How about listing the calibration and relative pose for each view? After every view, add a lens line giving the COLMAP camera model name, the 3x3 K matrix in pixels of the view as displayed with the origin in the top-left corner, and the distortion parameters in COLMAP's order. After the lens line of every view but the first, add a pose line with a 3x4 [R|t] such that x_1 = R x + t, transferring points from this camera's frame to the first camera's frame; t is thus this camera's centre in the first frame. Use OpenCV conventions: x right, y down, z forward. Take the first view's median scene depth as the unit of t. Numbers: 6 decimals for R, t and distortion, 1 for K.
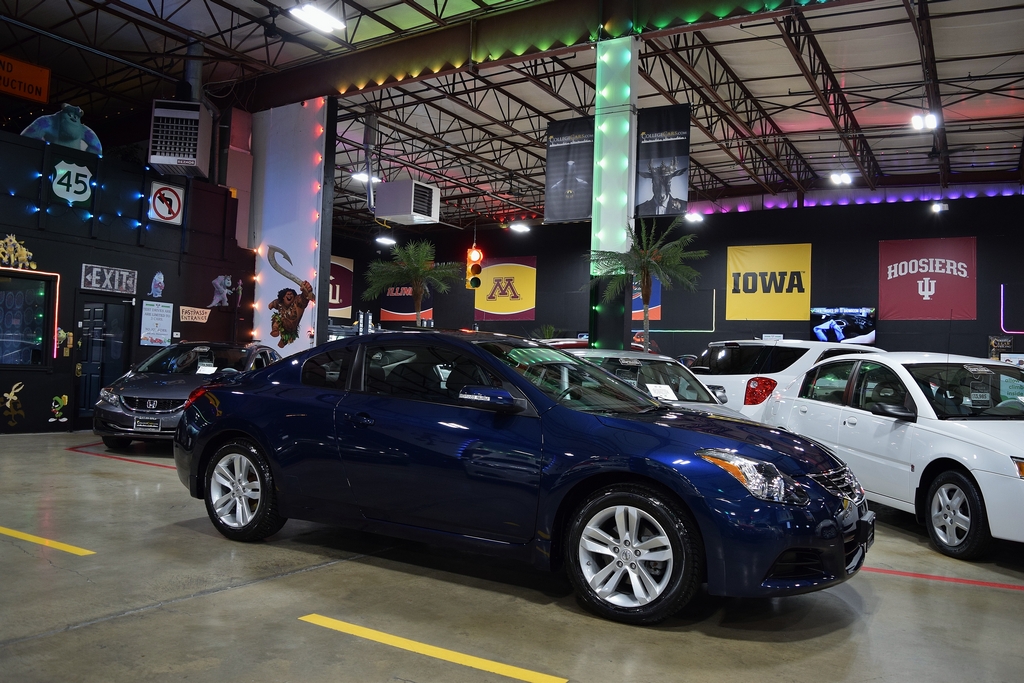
lens RADIAL K [[799.4, 0, 515.0], [0, 799.4, 339.2], [0, 0, 1]] dist [-0.088127, 0.010738]
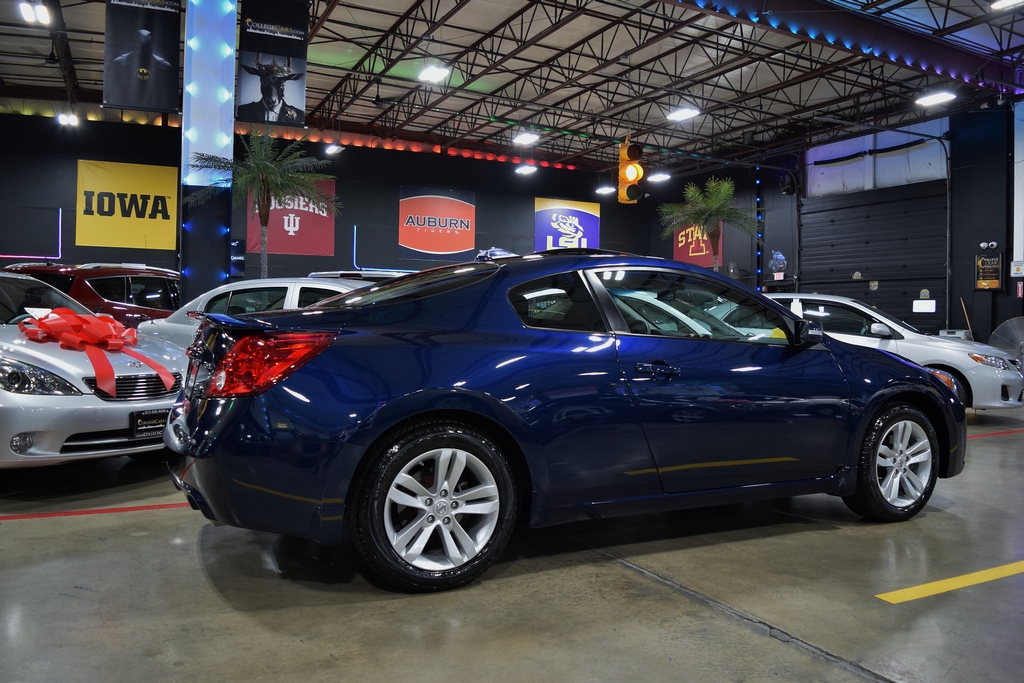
lens RADIAL K [[799.4, 0, 515.0], [0, 799.4, 339.2], [0, 0, 1]] dist [-0.088127, 0.010738]
pose [[0.544809, -0.044960, 0.837354, -0.343018], [-0.027333, 0.997079, 0.071320, 0.007860], [-0.838114, -0.061744, 0.541989, 0.265051]]
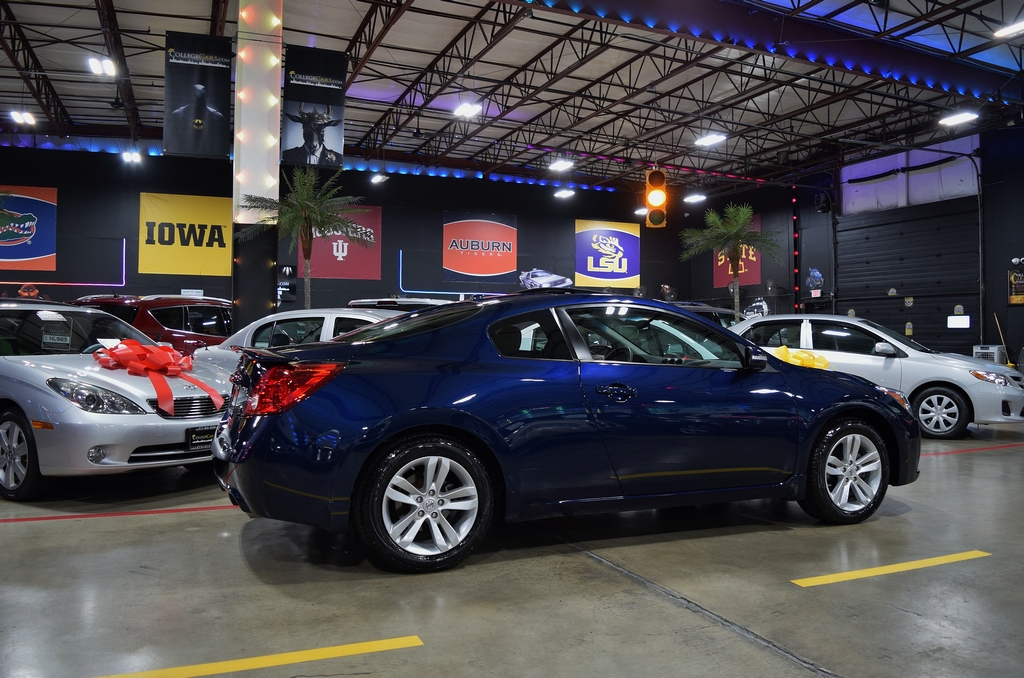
lens RADIAL K [[804.7, 0, 514.4], [0, 804.7, 336.5], [0, 0, 1]] dist [-0.088555, 0.006726]
pose [[0.600484, -0.029832, 0.799080, -0.375596], [-0.013927, 0.998762, 0.047752, -0.001321], [-0.799516, -0.039803, 0.599325, 0.206239]]
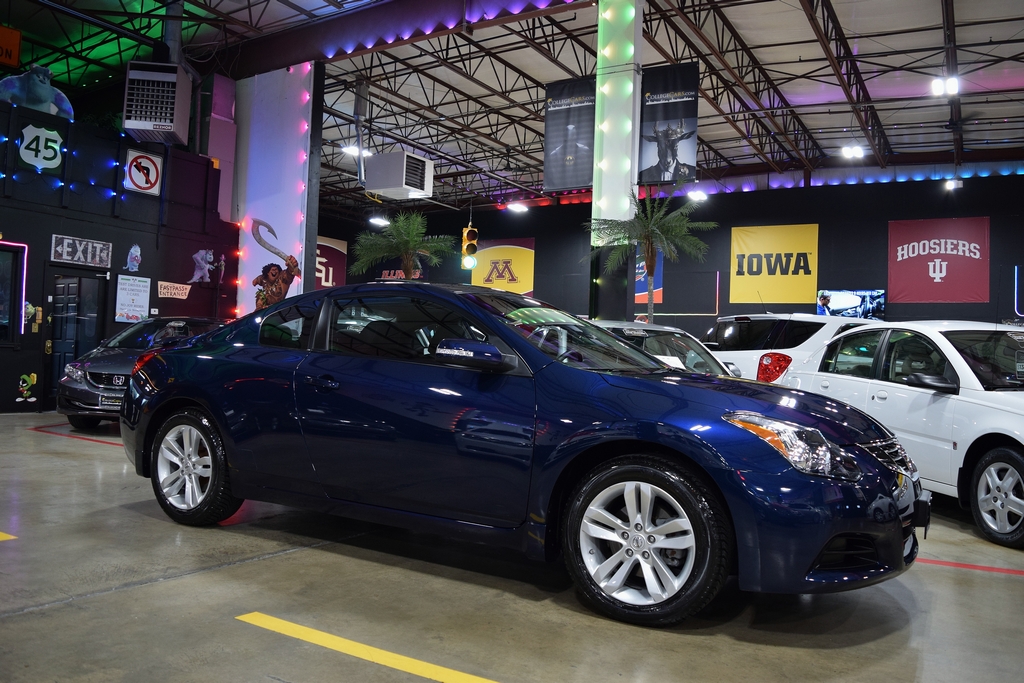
lens RADIAL K [[799.4, 0, 515.0], [0, 799.4, 339.2], [0, 0, 1]] dist [-0.088127, 0.010738]
pose [[0.999996, 0.002375, 0.001466, 0.003624], [-0.002393, 0.999921, 0.012321, 0.016182], [-0.001437, -0.012325, 0.999923, 0.055665]]
